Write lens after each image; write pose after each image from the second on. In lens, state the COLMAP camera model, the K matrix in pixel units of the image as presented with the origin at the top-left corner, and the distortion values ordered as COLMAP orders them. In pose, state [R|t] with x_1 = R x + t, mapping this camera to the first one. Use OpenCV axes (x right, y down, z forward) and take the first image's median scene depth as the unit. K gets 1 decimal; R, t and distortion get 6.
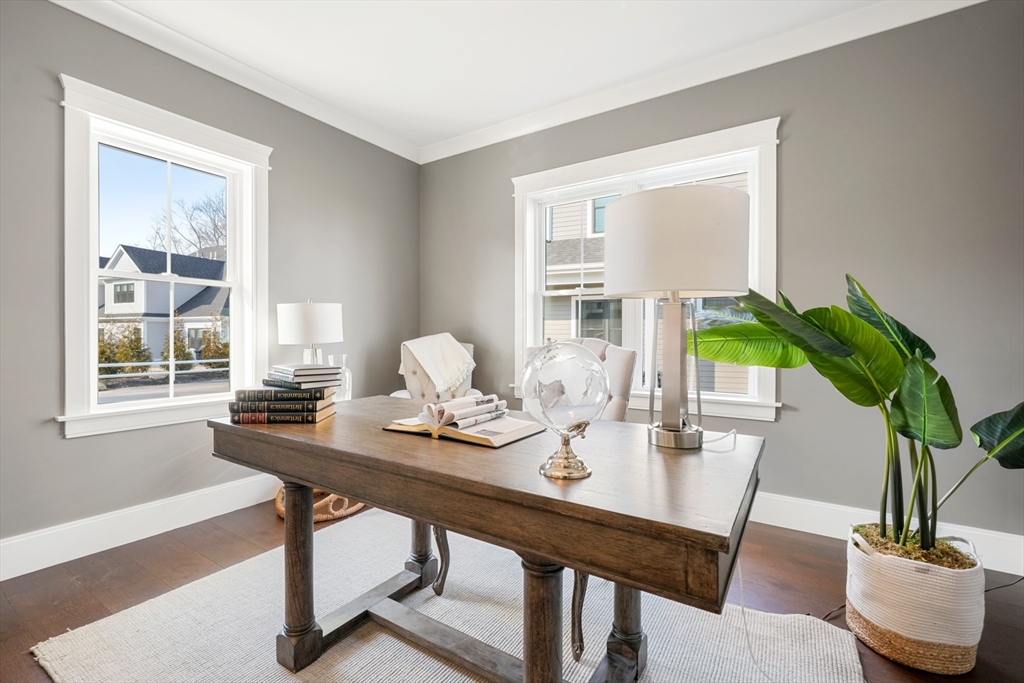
lens RADIAL K [[448.3, 0, 511.7], [0, 448.3, 337.1], [0, 0, 1]] dist [0.000120, -0.000161]
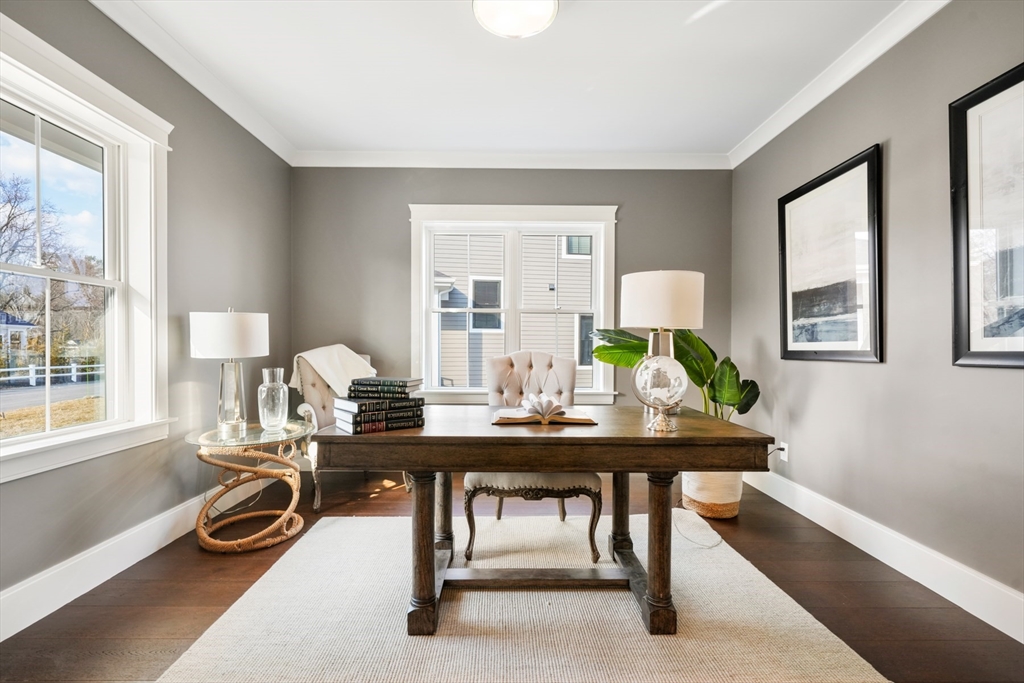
lens RADIAL K [[436.6, 0, 510.1], [0, 436.6, 346.7], [0, 0, 1]] dist [0.001480, -0.001154]
pose [[0.830796, -0.000522, 0.556577, -0.812466], [-0.002385, 0.999987, 0.004497, -0.020126], [-0.556572, -0.005064, 0.830784, -0.064350]]
